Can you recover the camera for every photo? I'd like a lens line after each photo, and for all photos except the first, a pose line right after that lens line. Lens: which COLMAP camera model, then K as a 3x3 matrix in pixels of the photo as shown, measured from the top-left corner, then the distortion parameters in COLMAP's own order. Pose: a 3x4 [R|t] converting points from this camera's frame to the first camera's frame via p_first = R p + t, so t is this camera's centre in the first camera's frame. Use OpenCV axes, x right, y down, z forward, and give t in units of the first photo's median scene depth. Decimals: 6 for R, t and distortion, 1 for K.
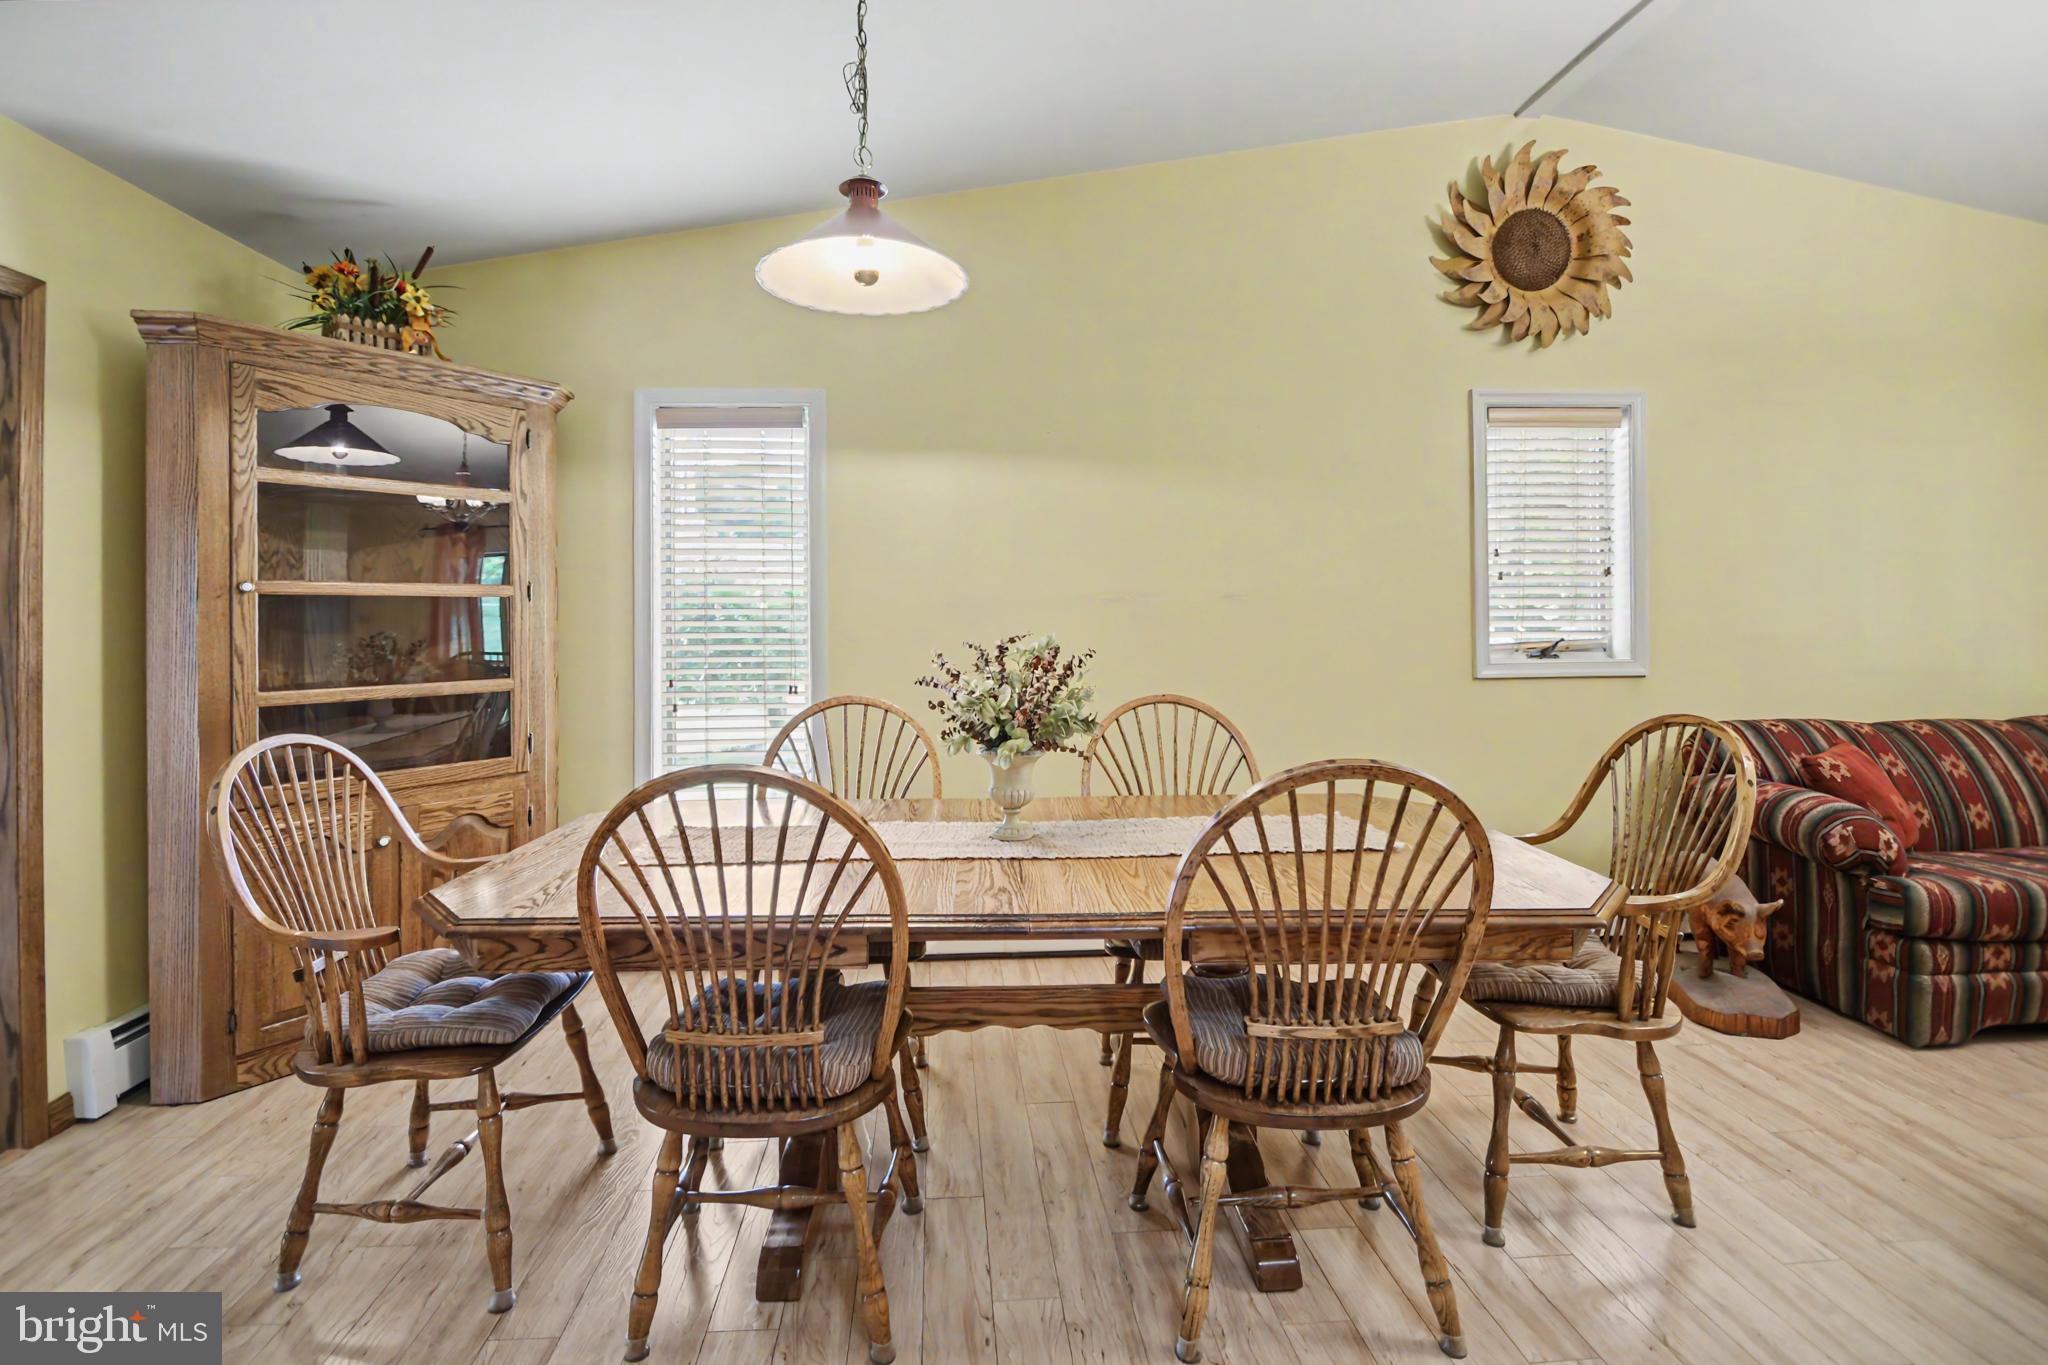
lens RADIAL K [[945.5, 0, 1020.0], [0, 945.5, 625.0], [0, 0, 1]] dist [-0.002943, -0.006392]
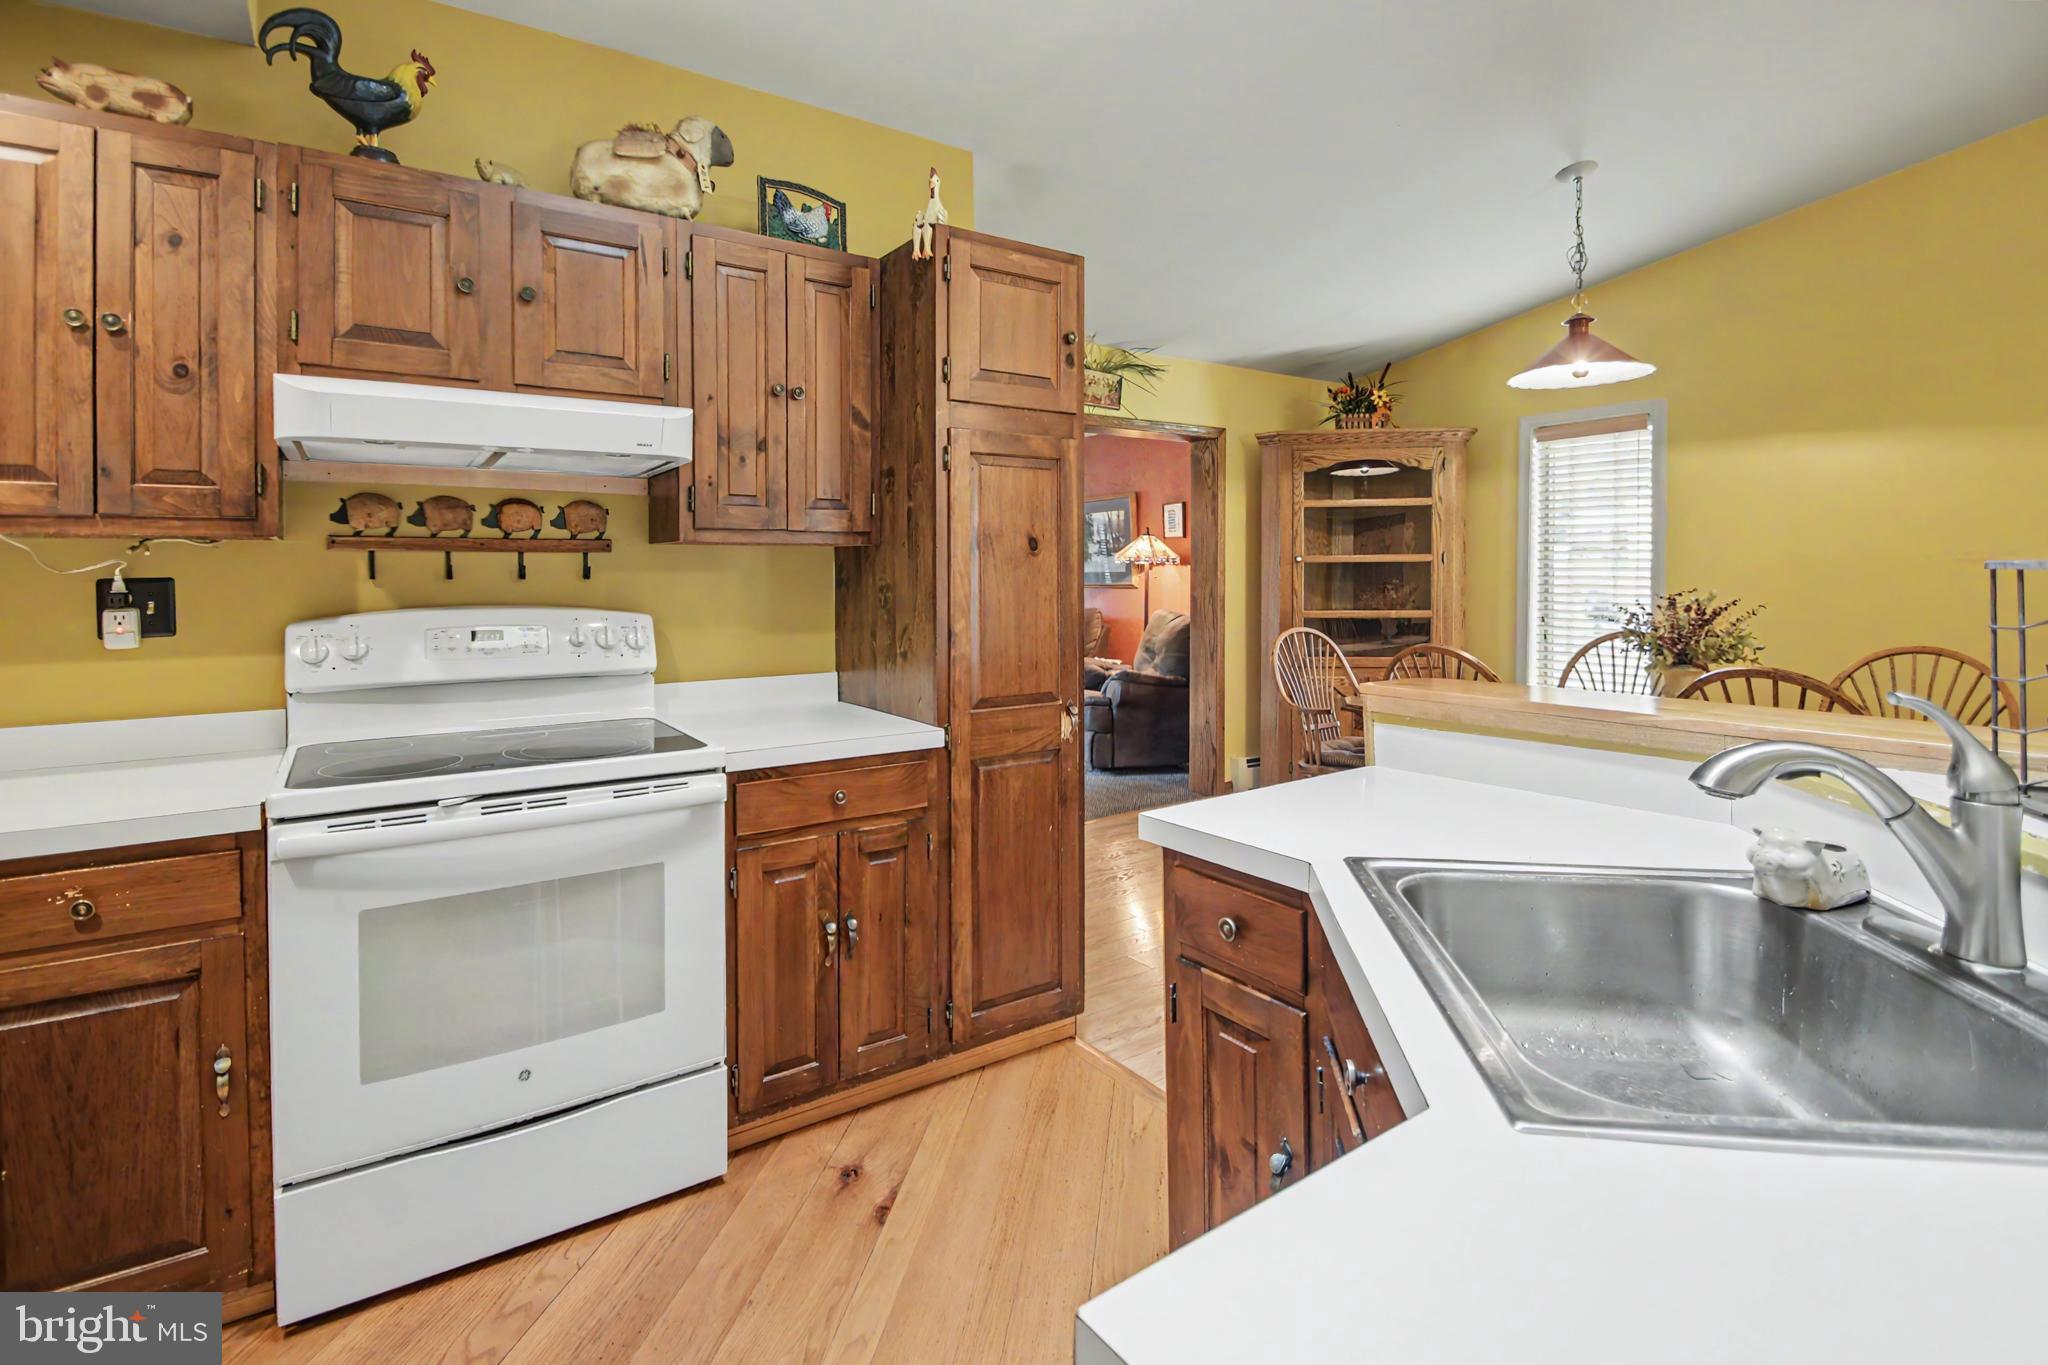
lens RADIAL K [[945.5, 0, 1026.2], [0, 945.5, 591.7], [0, 0, 1]] dist [-0.002943, -0.006392]
pose [[0.517157, 0.024361, -0.855544, 0.556003], [-0.007455, 0.999685, 0.023959, -0.012903], [0.855858, -0.006013, 0.517175, -0.505536]]
